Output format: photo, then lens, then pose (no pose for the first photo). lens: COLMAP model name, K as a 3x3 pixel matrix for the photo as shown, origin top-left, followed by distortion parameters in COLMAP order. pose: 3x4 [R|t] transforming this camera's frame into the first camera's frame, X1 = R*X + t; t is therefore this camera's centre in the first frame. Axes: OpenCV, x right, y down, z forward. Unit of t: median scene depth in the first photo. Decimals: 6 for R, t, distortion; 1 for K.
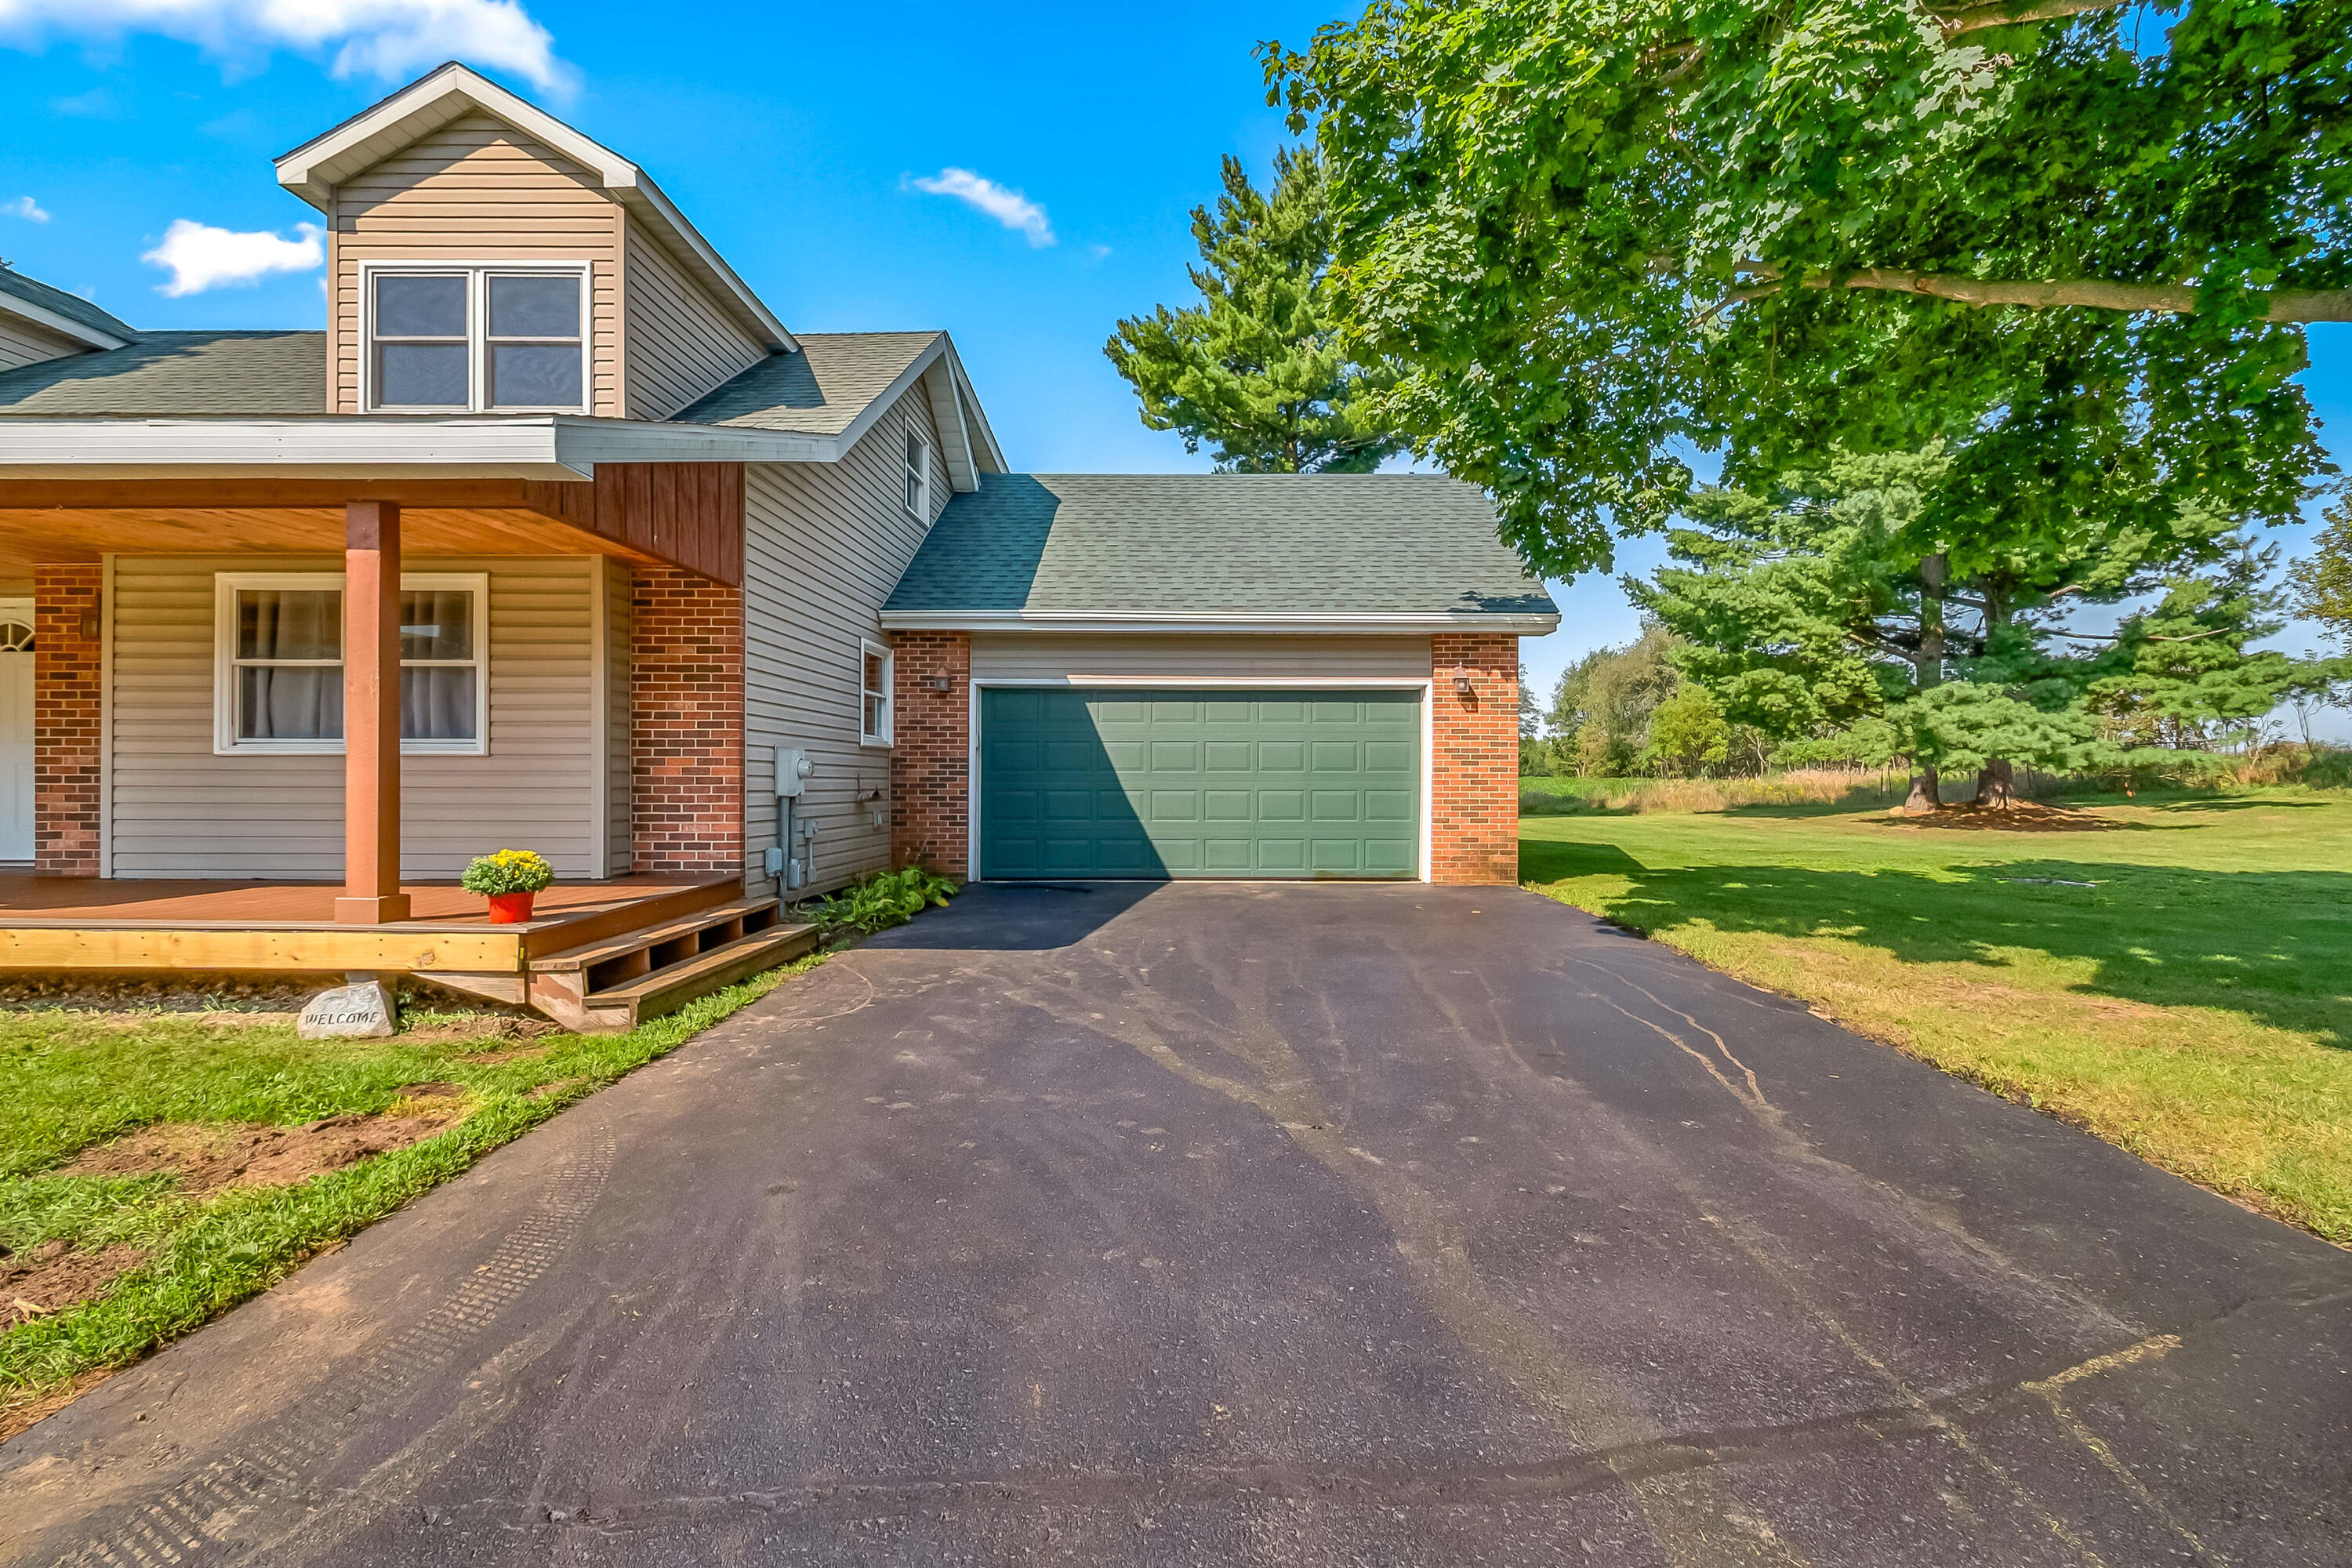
lens RADIAL K [[1060.4, 0, 1178.8], [0, 1060.4, 782.8], [0, 0, 1]] dist [-0.003294, -0.000691]
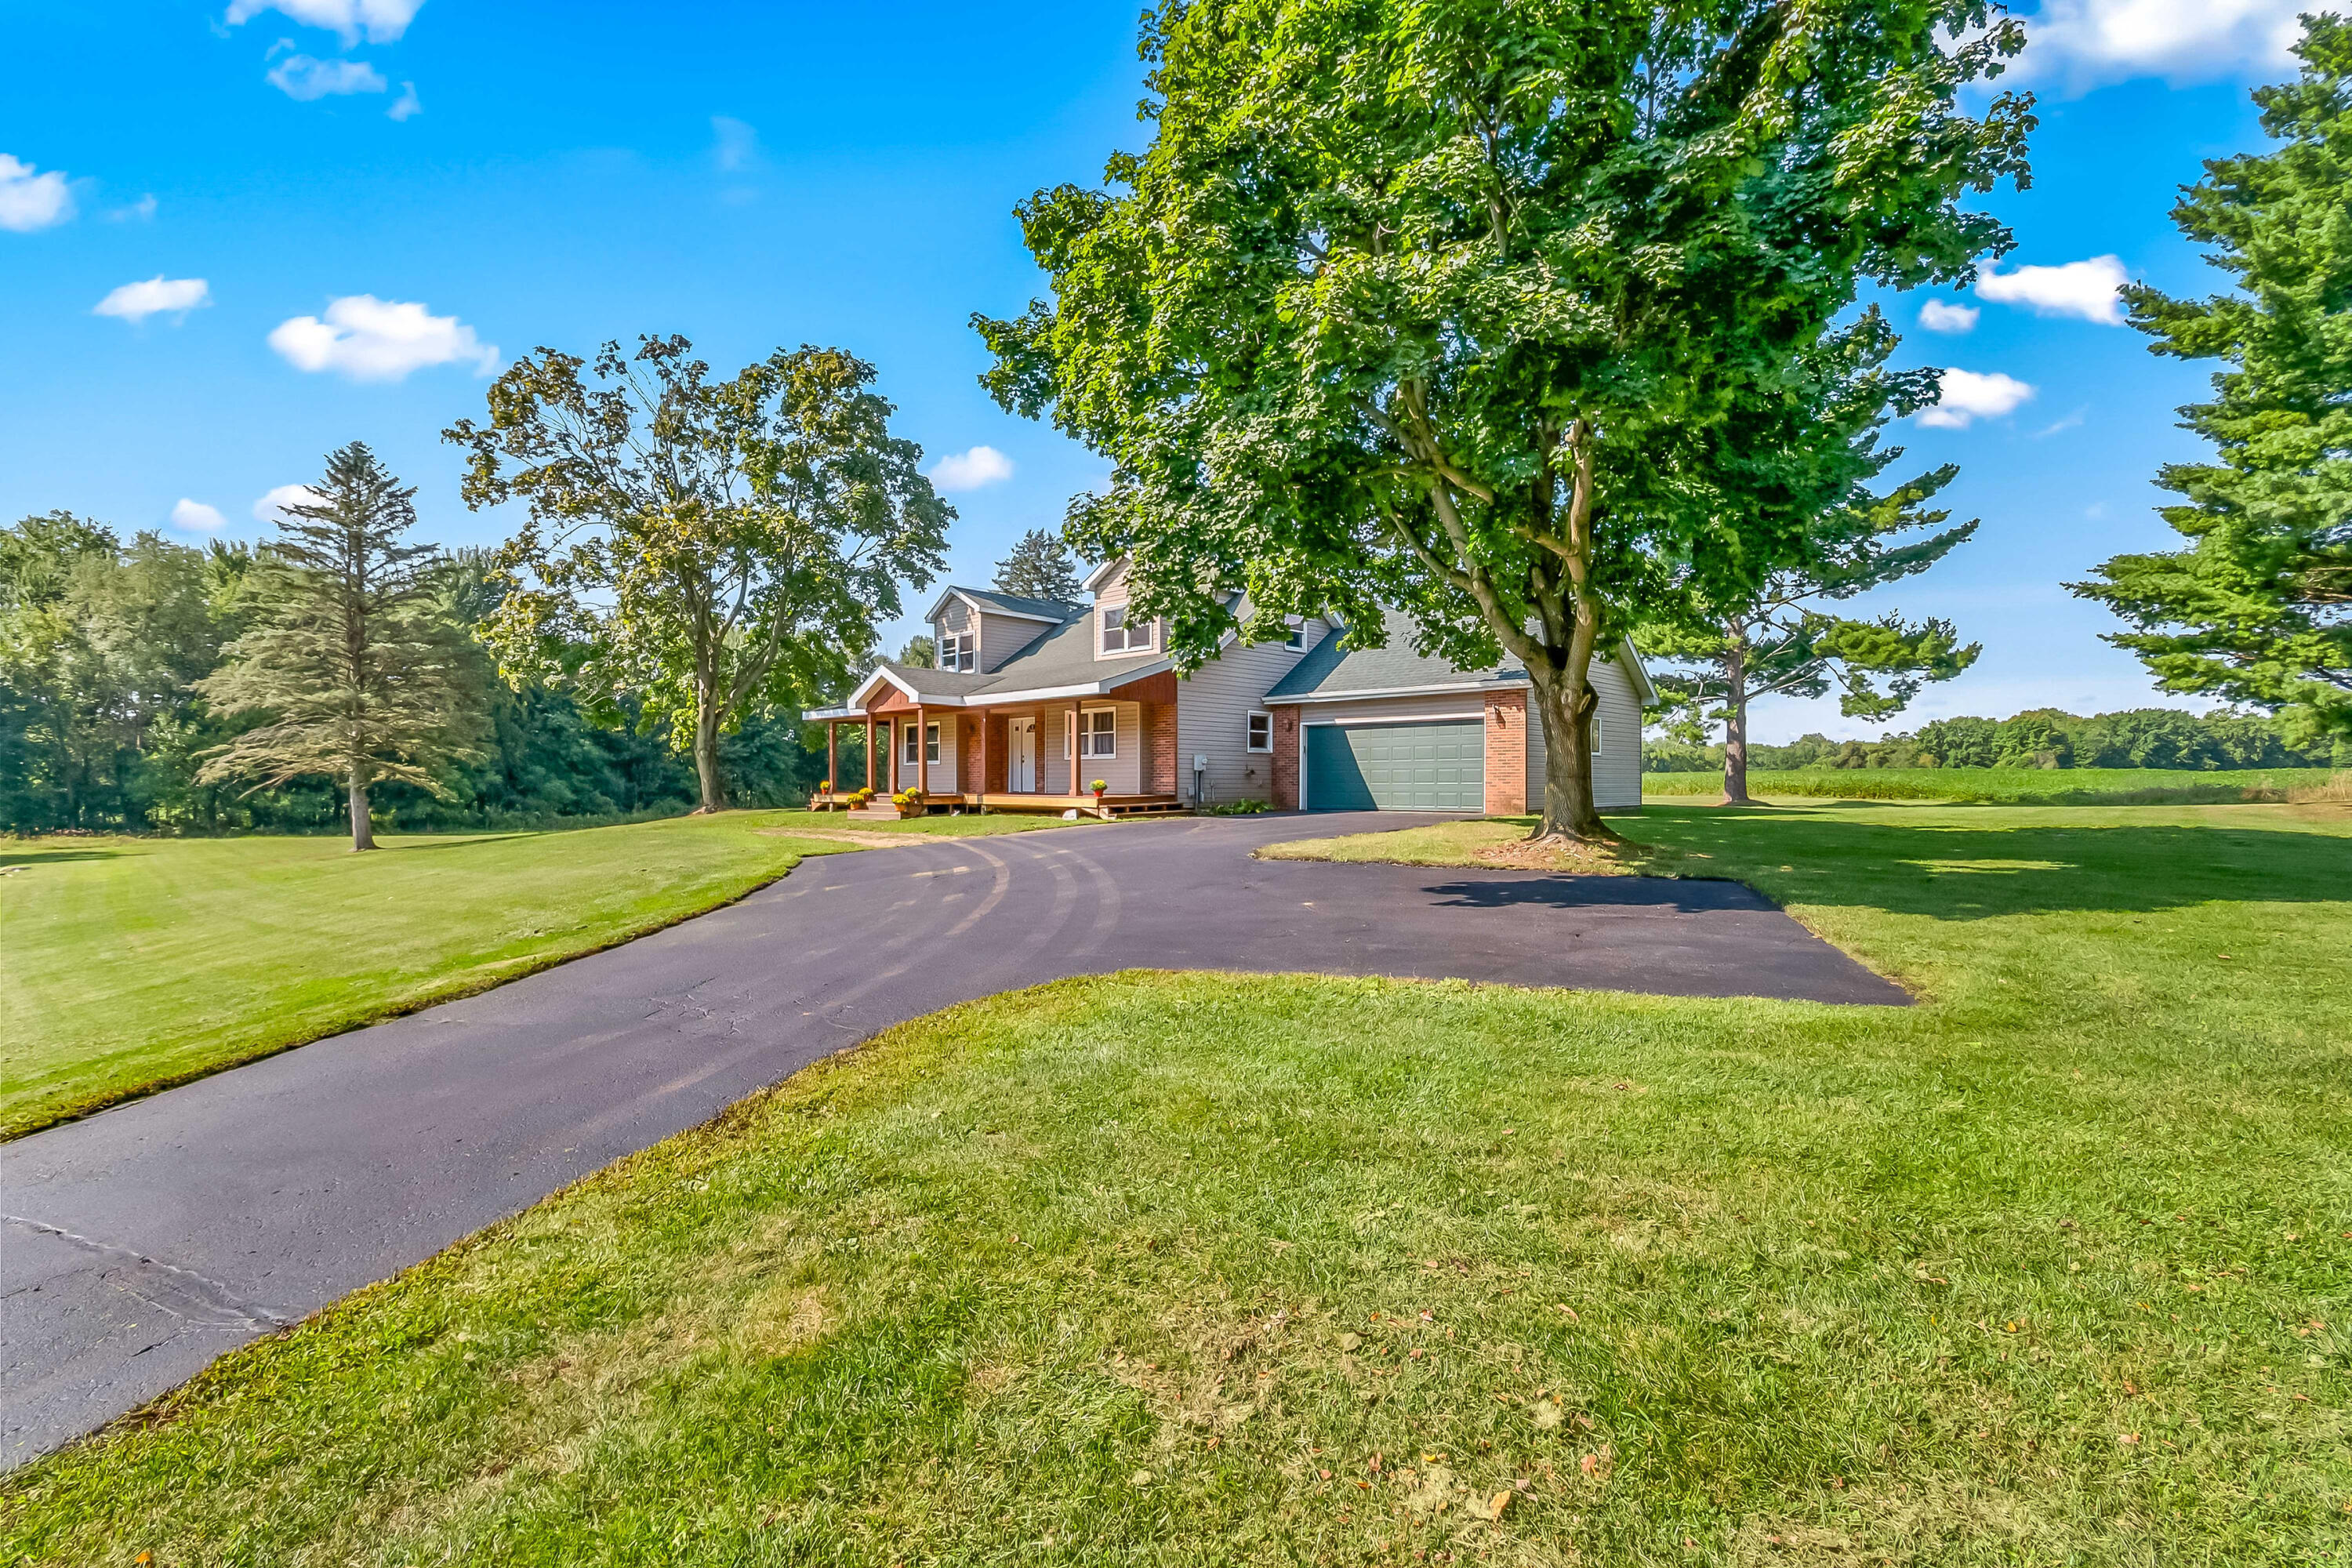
lens RADIAL K [[1060.4, 0, 1177.0], [0, 1060.4, 779.6], [0, 0, 1]] dist [-0.003294, -0.000691]
pose [[0.698676, -0.000083, -0.715438, 1.341627], [0.000523, 1.000000, 0.000395, 0.030578], [0.715438, -0.000650, 0.698676, -0.891436]]
